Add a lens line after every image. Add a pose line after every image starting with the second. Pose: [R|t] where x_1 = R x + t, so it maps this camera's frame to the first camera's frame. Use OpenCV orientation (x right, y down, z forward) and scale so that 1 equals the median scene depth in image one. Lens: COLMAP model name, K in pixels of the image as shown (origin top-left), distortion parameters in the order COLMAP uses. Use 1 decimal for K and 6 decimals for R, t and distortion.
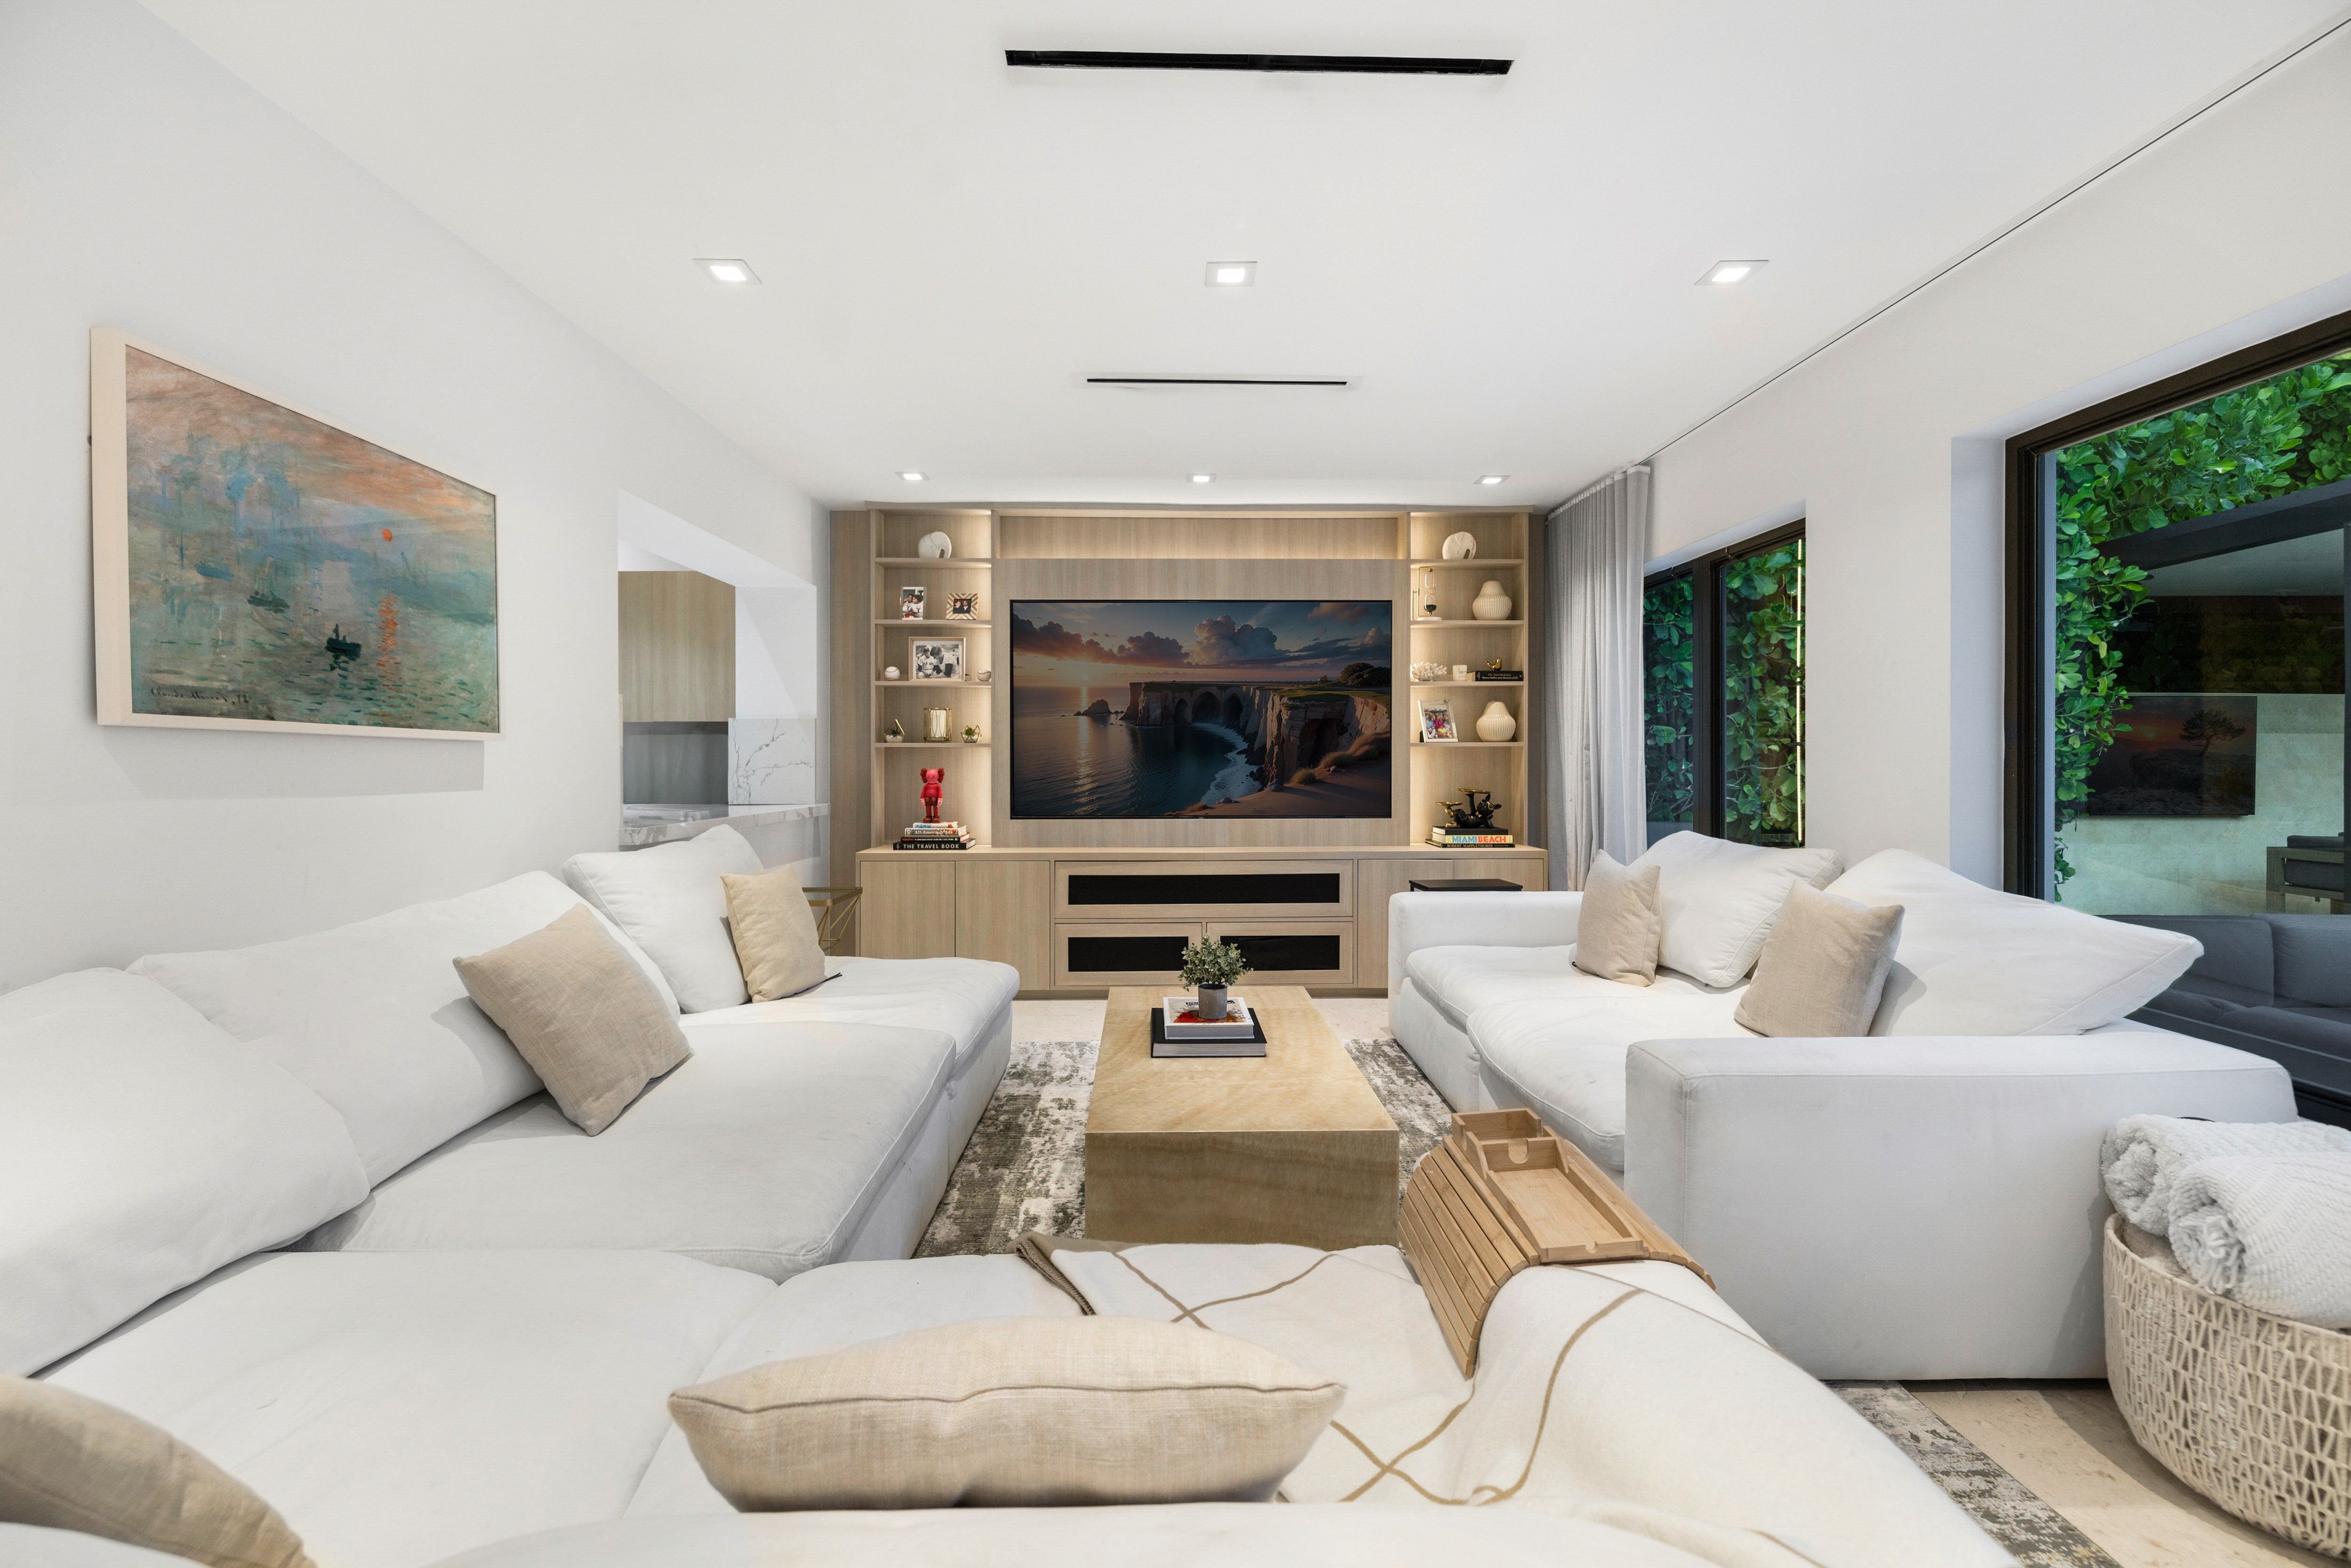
lens RADIAL K [[1013.4, 0, 1176.6], [0, 1013.4, 764.0], [0, 0, 1]] dist [0.005037, -0.000609]
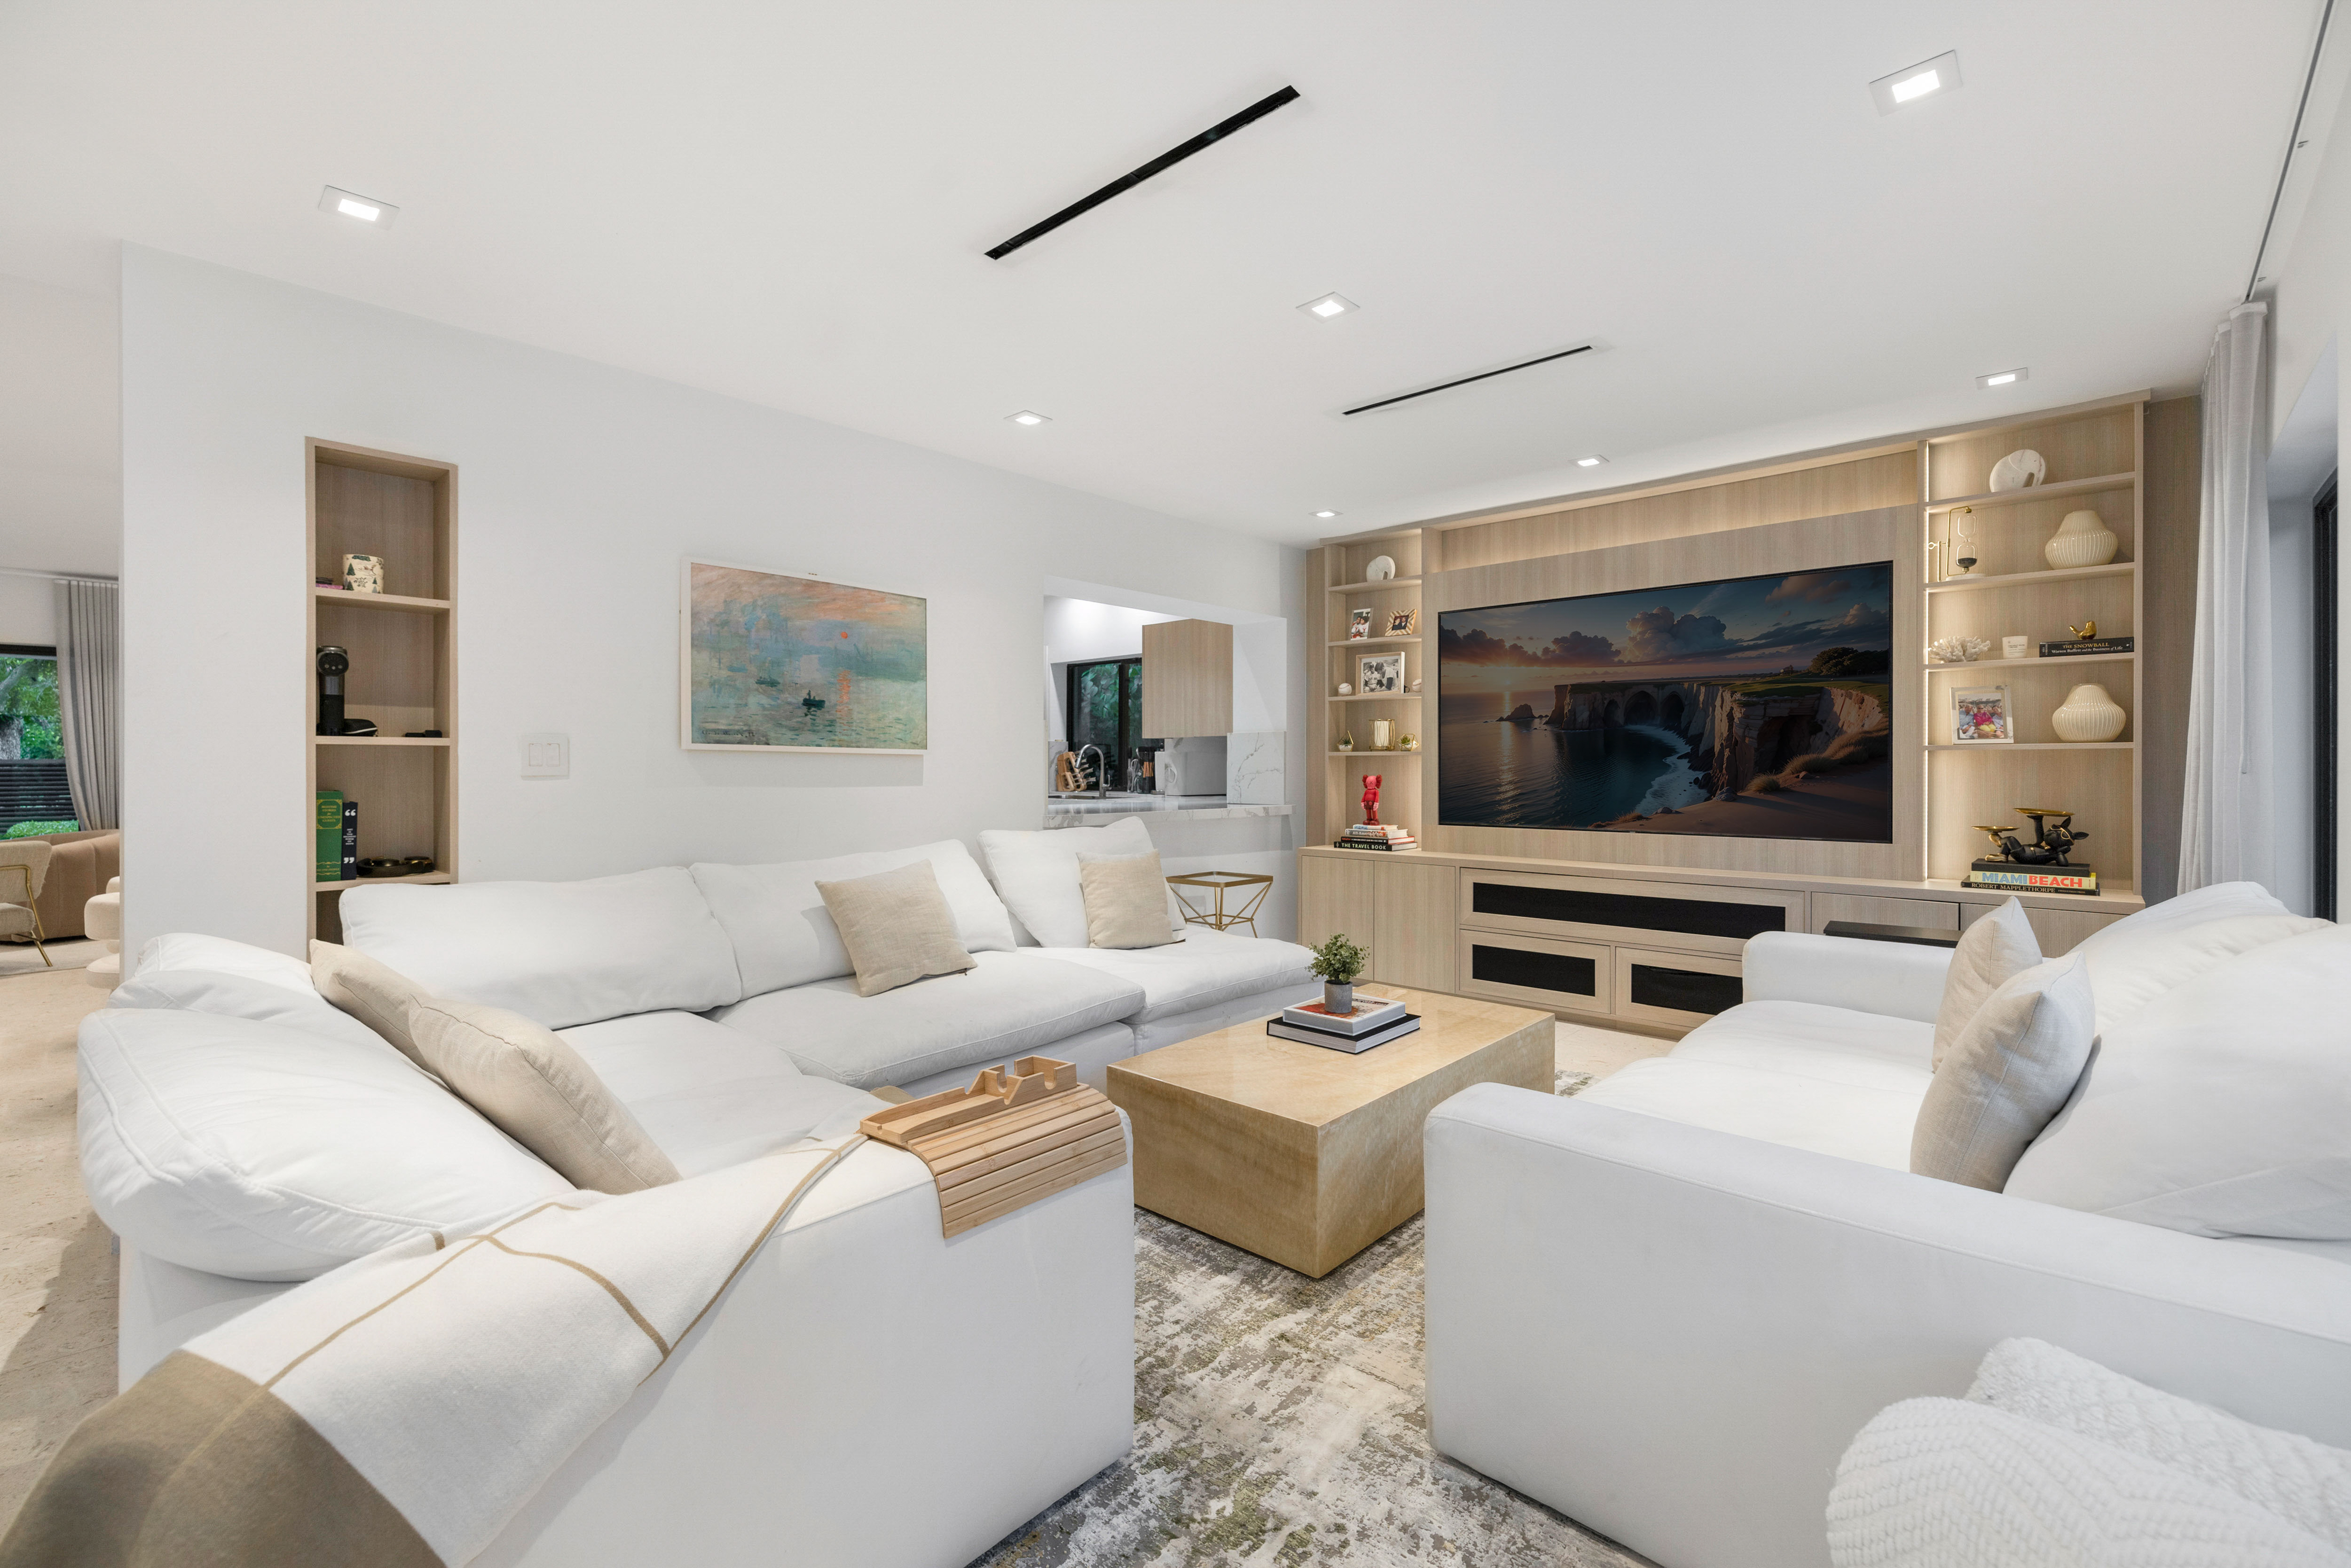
lens RADIAL K [[1013.4, 0, 1169.2], [0, 1013.4, 773.2], [0, 0, 1]] dist [0.005037, -0.000609]
pose [[0.721972, 0.005477, -0.691901, 0.351601], [-0.003951, 0.999985, 0.003794, -0.000695], [0.691911, -0.000006, 0.721982, 0.064484]]
